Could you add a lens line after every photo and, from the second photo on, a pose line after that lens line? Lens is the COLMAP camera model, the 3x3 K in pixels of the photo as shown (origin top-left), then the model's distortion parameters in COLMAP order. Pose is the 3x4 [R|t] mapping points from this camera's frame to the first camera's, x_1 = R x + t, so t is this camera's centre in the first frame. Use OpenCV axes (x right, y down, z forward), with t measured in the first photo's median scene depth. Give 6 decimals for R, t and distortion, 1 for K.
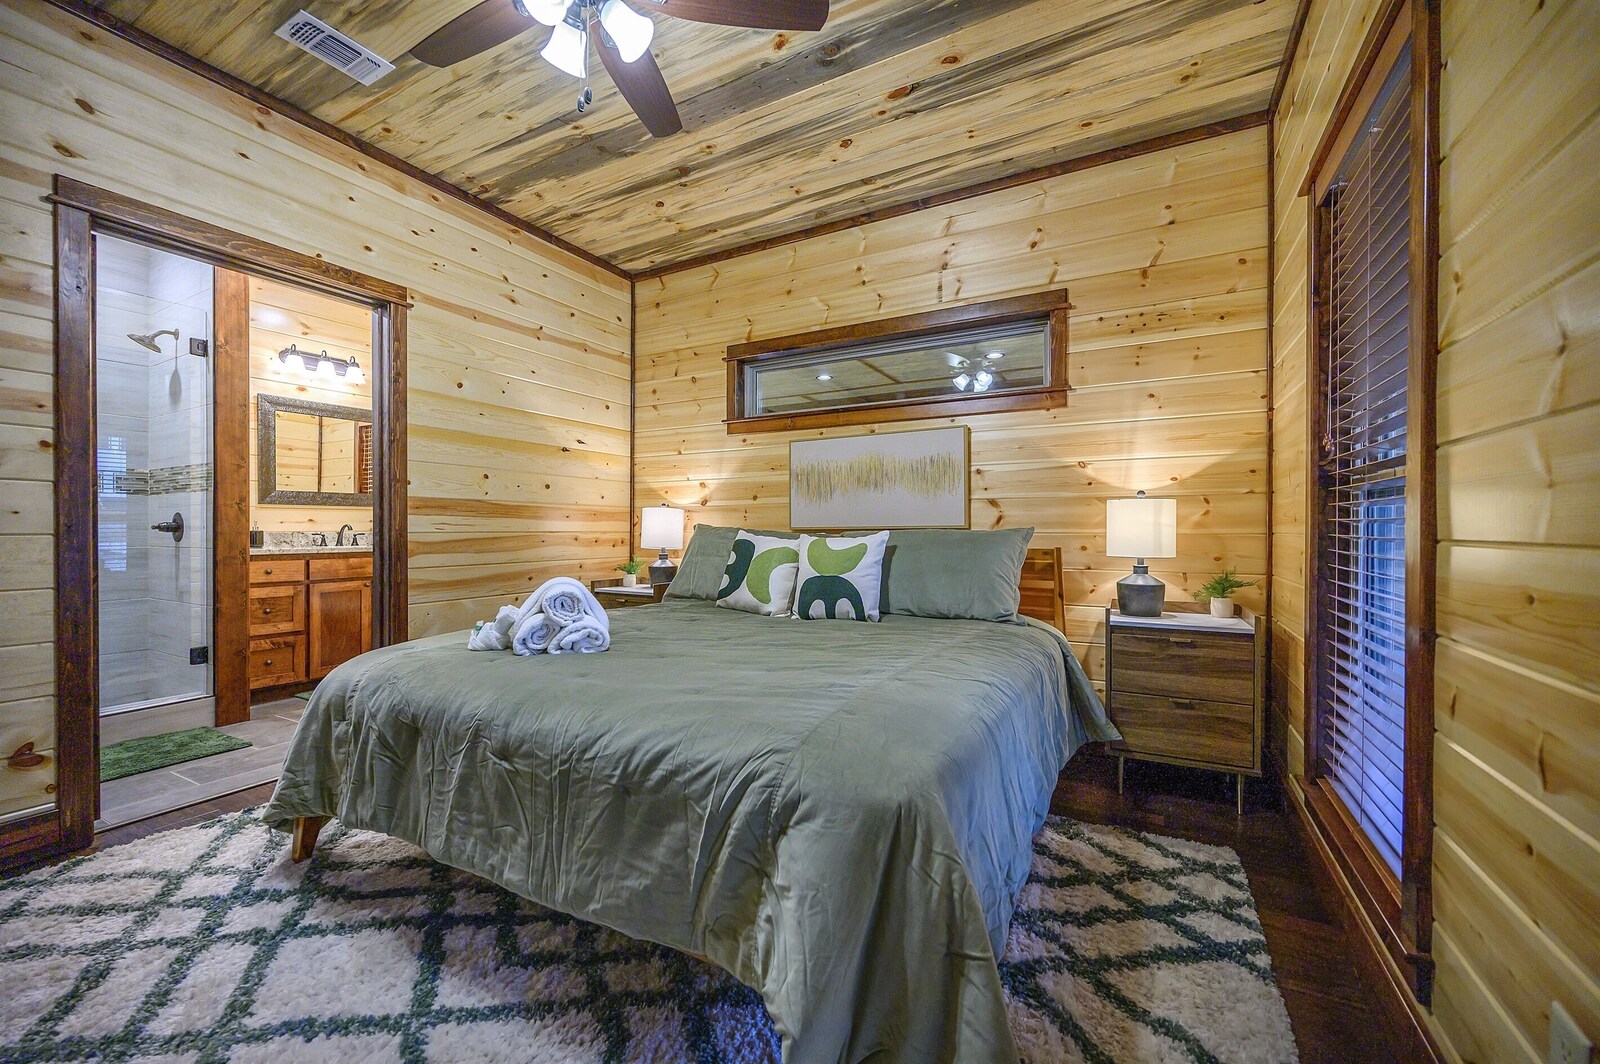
lens RADIAL K [[634.2, 0, 799.9], [0, 634.2, 530.1], [0, 0, 1]] dist [-0.000381, -0.000109]
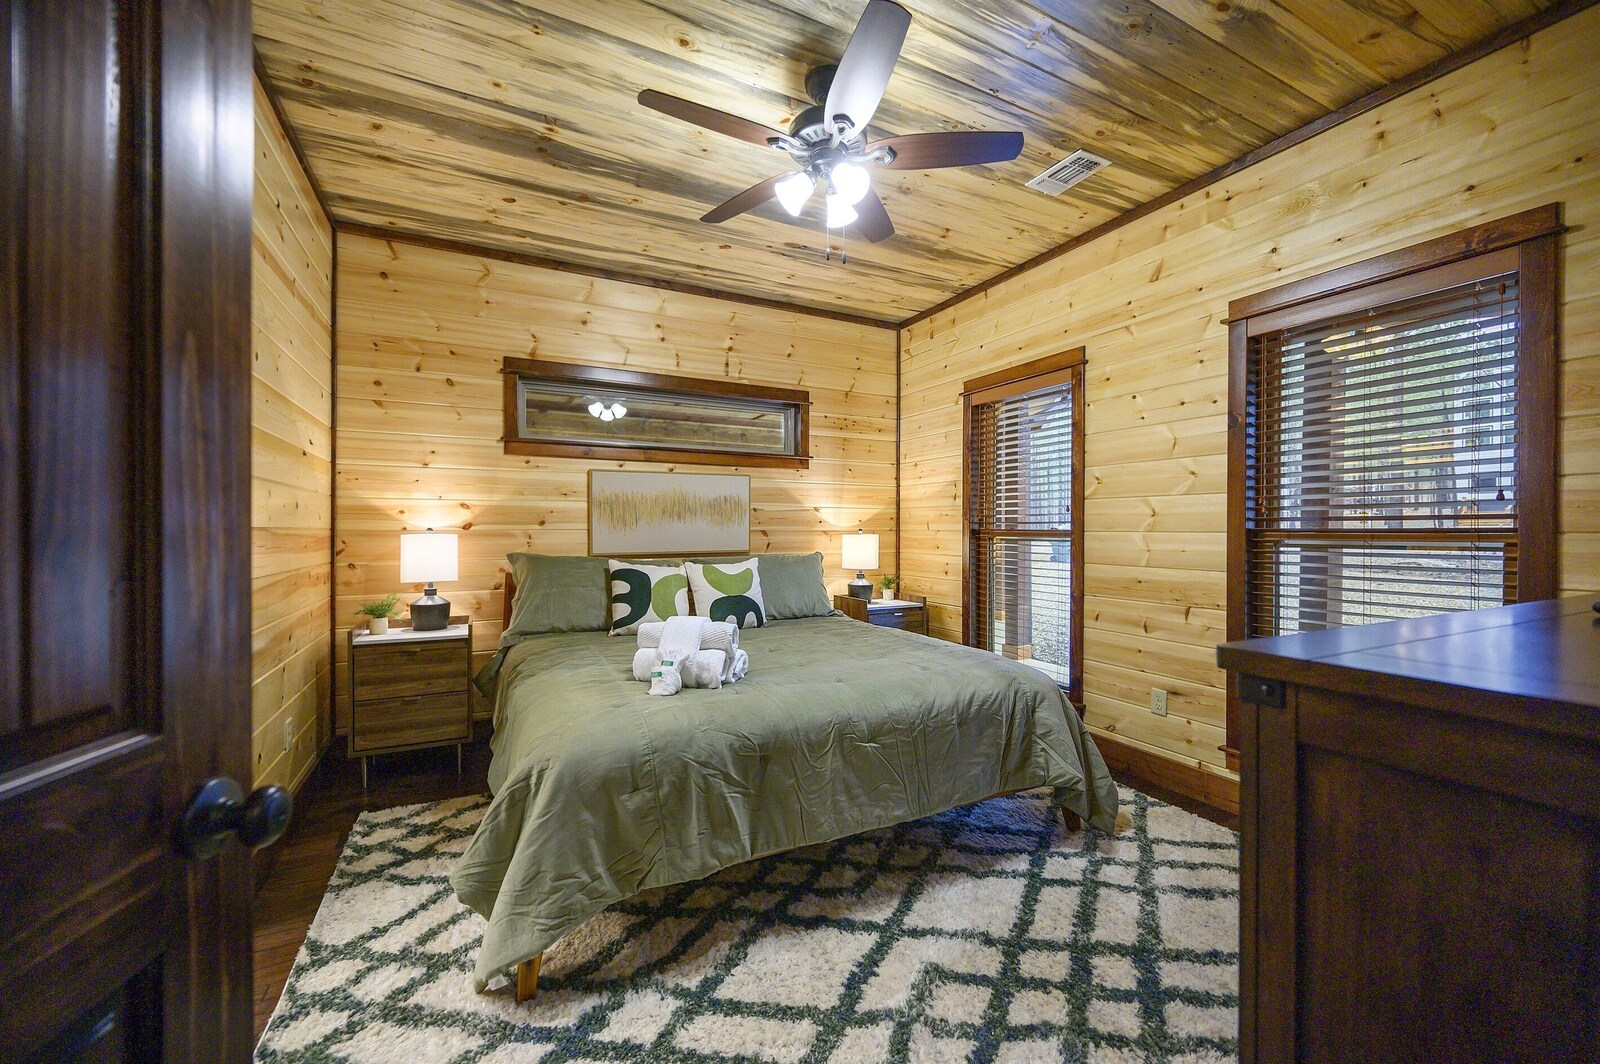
lens RADIAL K [[634.2, 0, 808.1], [0, 634.2, 532.8], [0, 0, 1]] dist [-0.000381, -0.000109]
pose [[0.552440, -0.003153, 0.833546, -0.818948], [-0.000846, 0.999990, 0.004344, -0.051108], [-0.833552, -0.003105, 0.552432, 0.164503]]
